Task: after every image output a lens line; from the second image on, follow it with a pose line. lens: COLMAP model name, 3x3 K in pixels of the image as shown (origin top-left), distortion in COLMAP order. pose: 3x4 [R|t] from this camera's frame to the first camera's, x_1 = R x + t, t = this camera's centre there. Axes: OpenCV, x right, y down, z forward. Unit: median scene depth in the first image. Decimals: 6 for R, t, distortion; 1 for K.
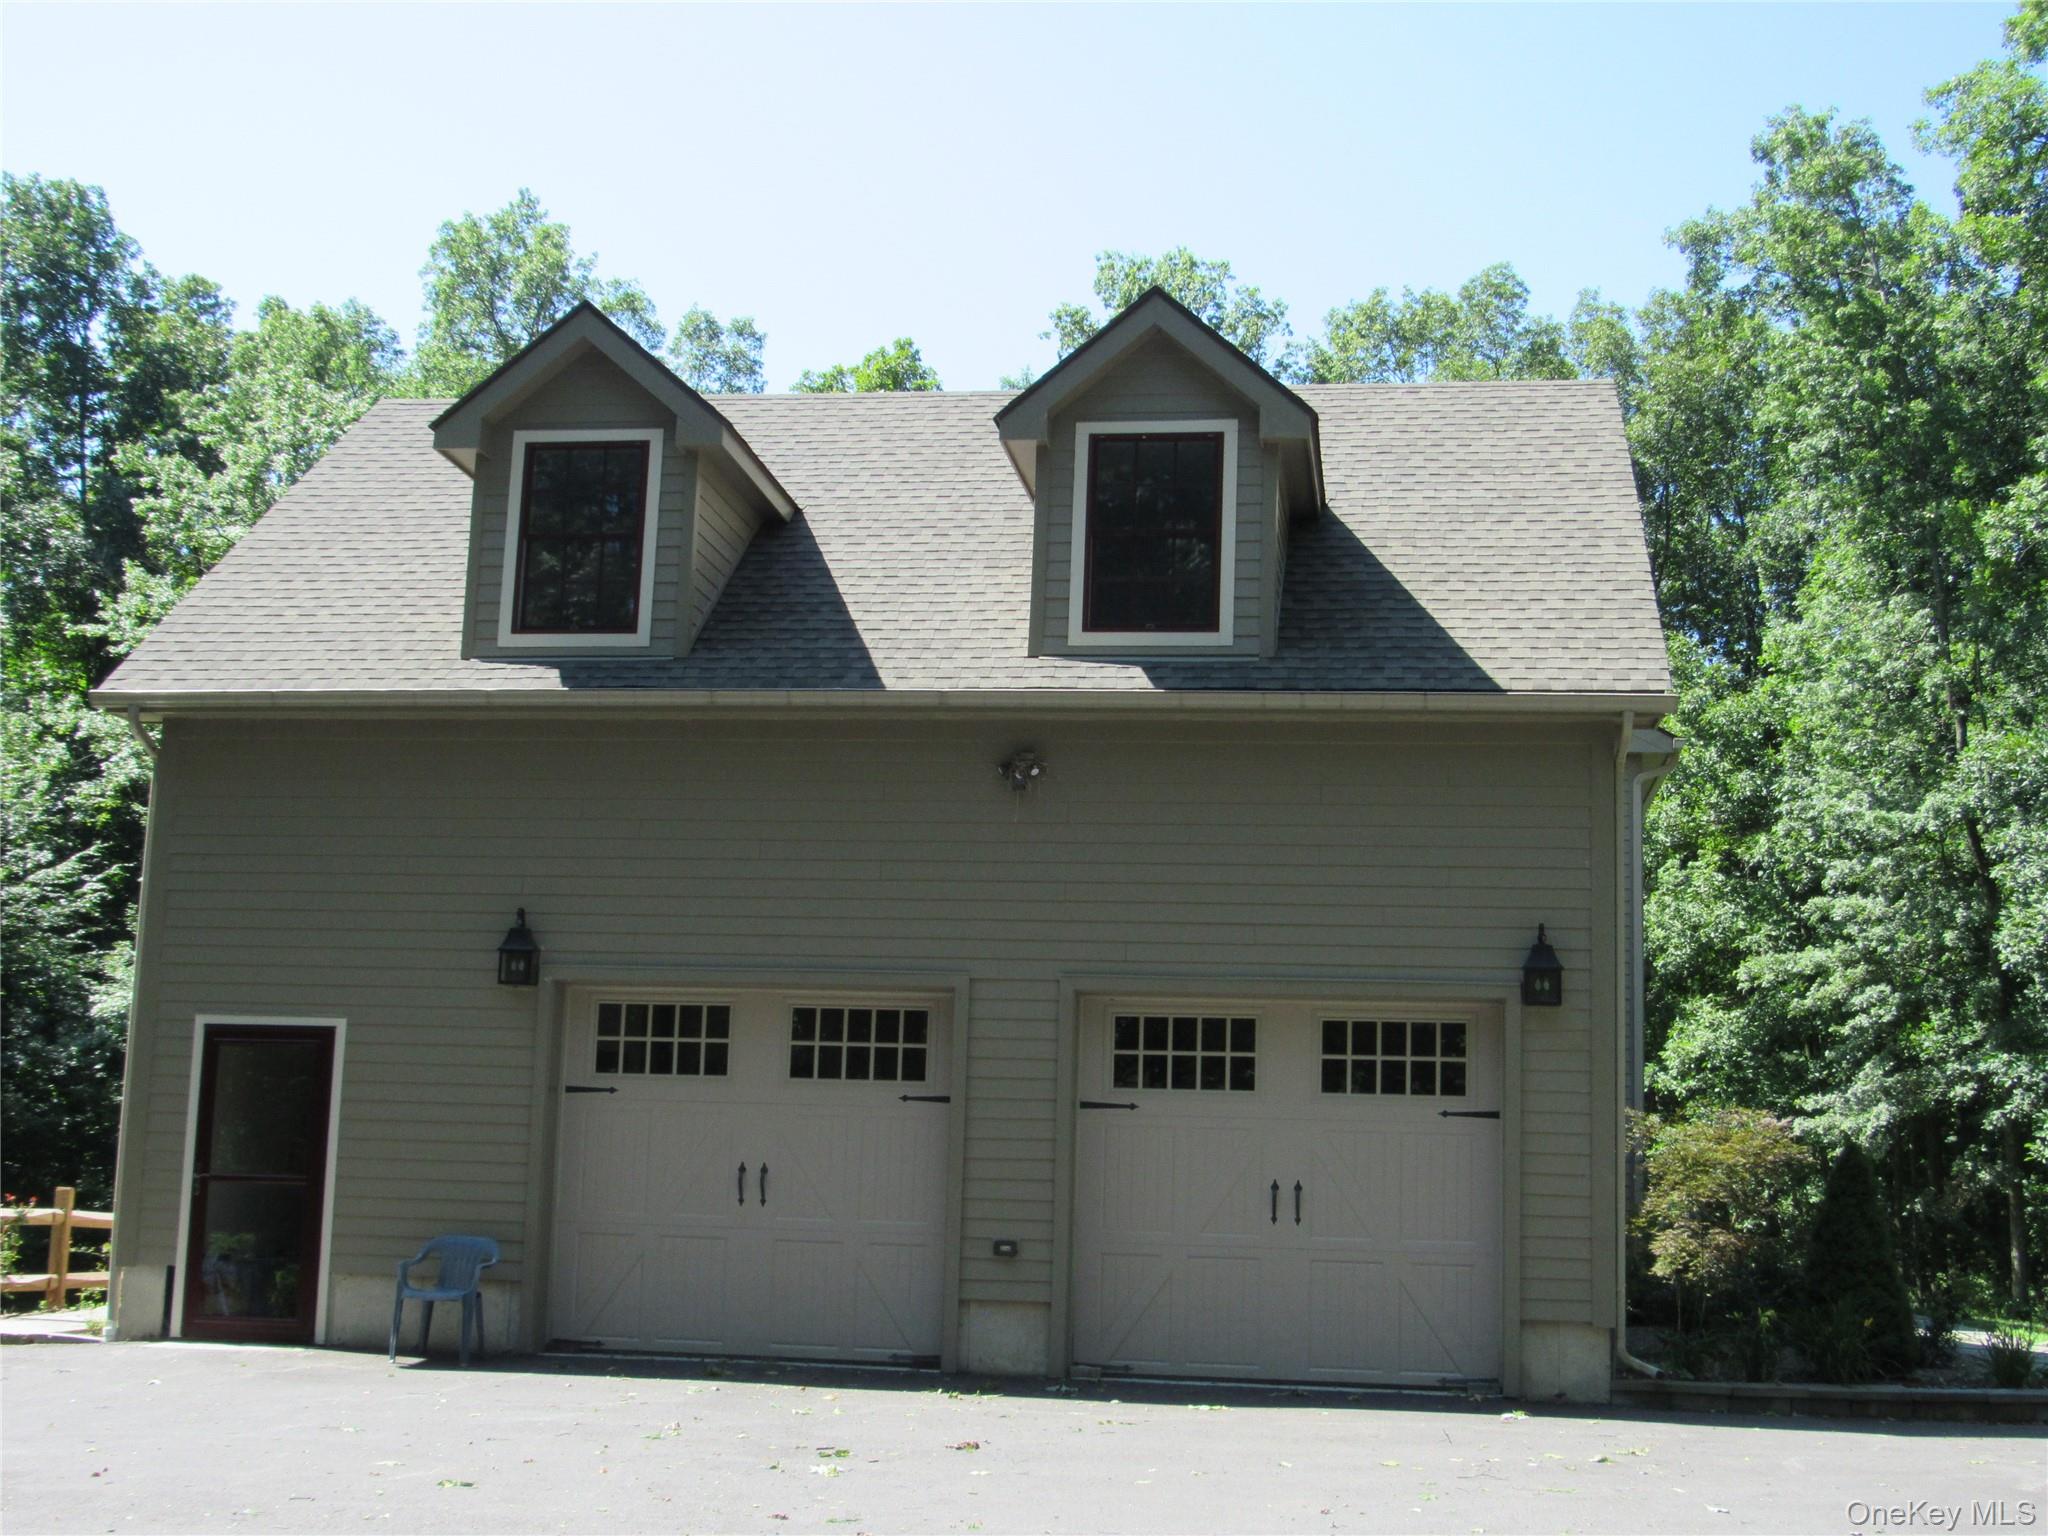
lens RADIAL K [[2519.5, 0, 1025.9], [0, 2519.5, 767.6], [0, 0, 1]] dist [-0.083444, 0.000000]
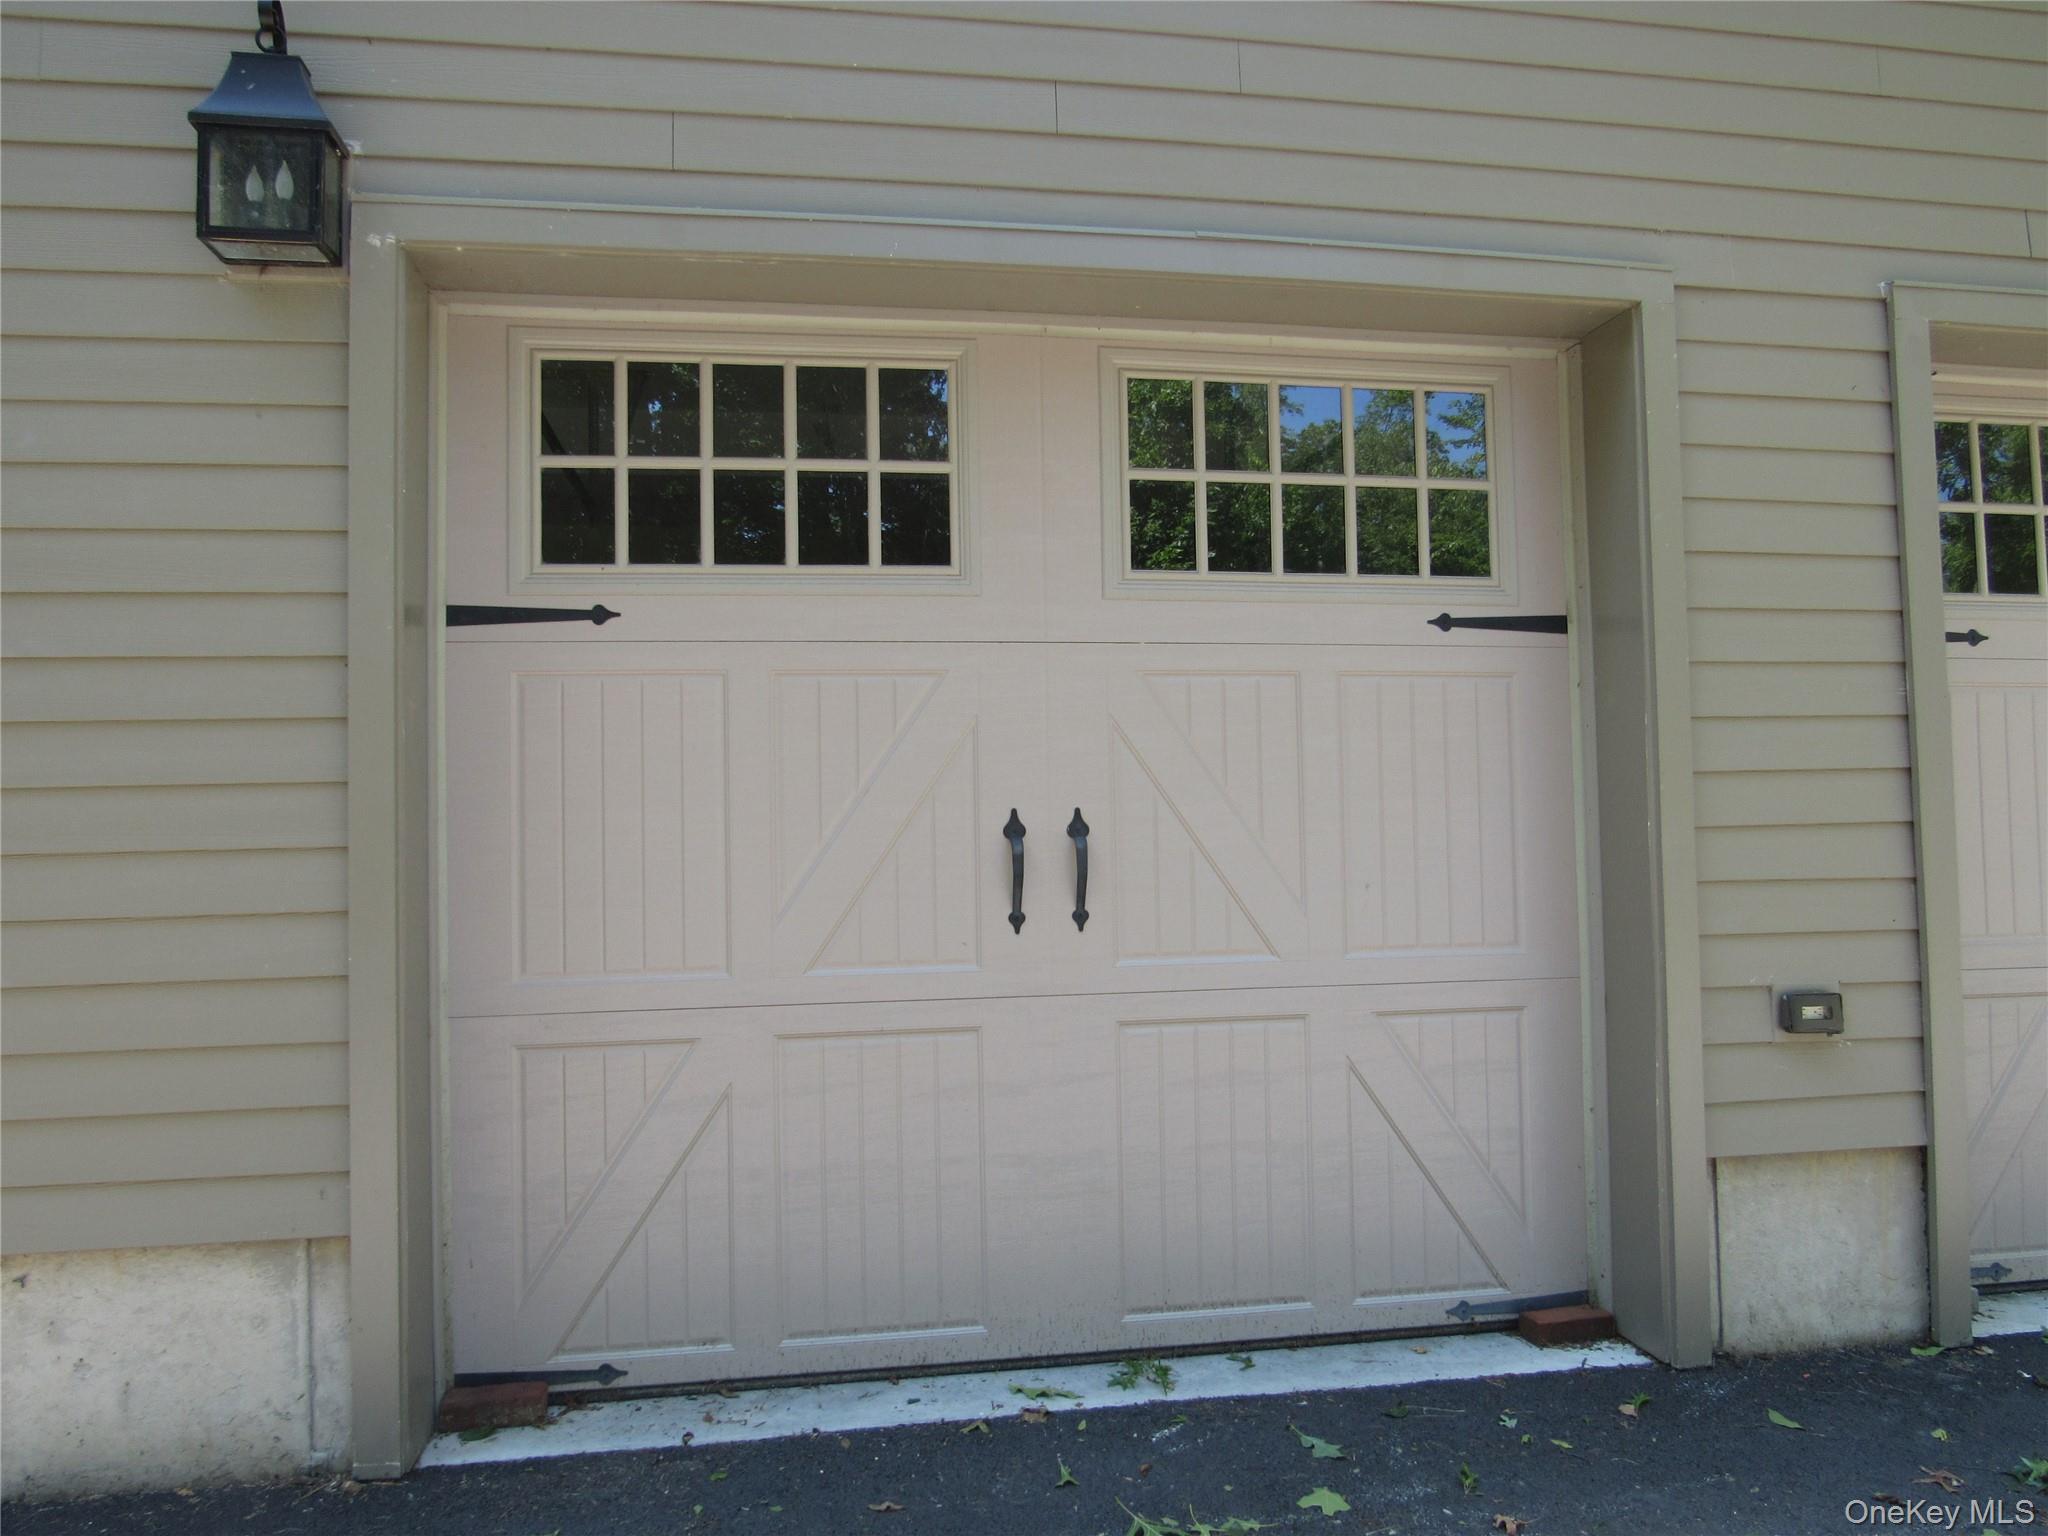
lens RADIAL K [[1473.5, 0, 1021.7], [0, 1473.5, 771.8], [0, 0, 1]] dist [-0.020772, -0.001762]
pose [[0.948991, -0.035218, 0.313329, -0.174936], [-0.009381, 0.990149, 0.139705, 0.122239], [-0.315163, -0.135519, 0.939312, 0.802777]]
